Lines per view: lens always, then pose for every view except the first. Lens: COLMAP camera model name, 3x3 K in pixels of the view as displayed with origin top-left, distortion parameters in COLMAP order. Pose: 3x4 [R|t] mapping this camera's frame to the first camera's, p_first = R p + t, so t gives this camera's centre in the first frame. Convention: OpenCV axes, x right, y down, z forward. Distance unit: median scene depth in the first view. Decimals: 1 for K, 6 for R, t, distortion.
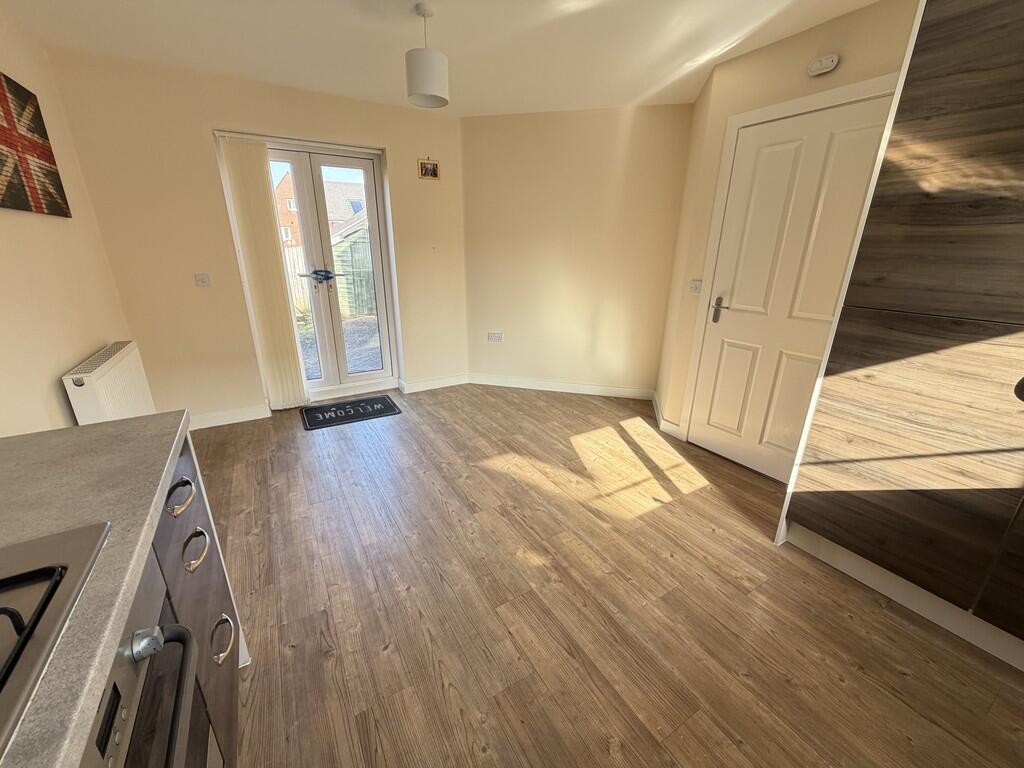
lens RADIAL K [[406.3, 0, 512.1], [0, 406.3, 386.1], [0, 0, 1]] dist [0.000010, -0.000140]
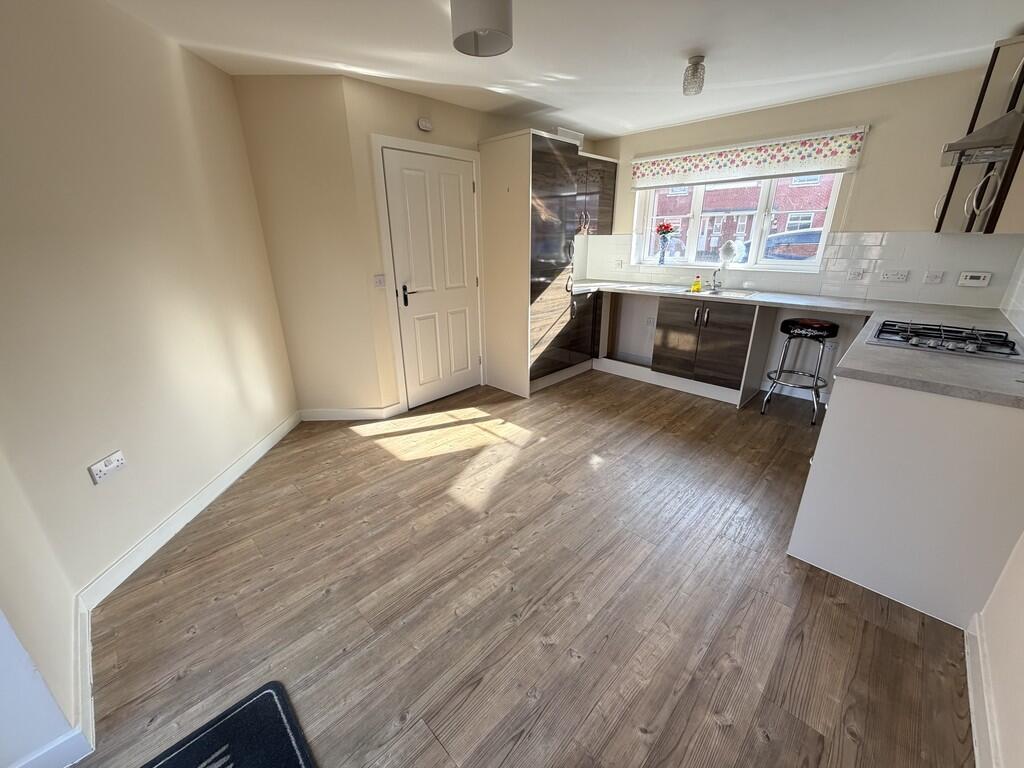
lens RADIAL K [[406.3, 0, 507.7], [0, 406.3, 383.6], [0, 0, 1]] dist [0.000010, -0.000140]
pose [[-0.247836, -0.337423, 0.908143, -0.916511], [0.322295, 0.855280, 0.405737, -0.421493], [-0.913621, 0.393246, -0.103220, 1.112002]]
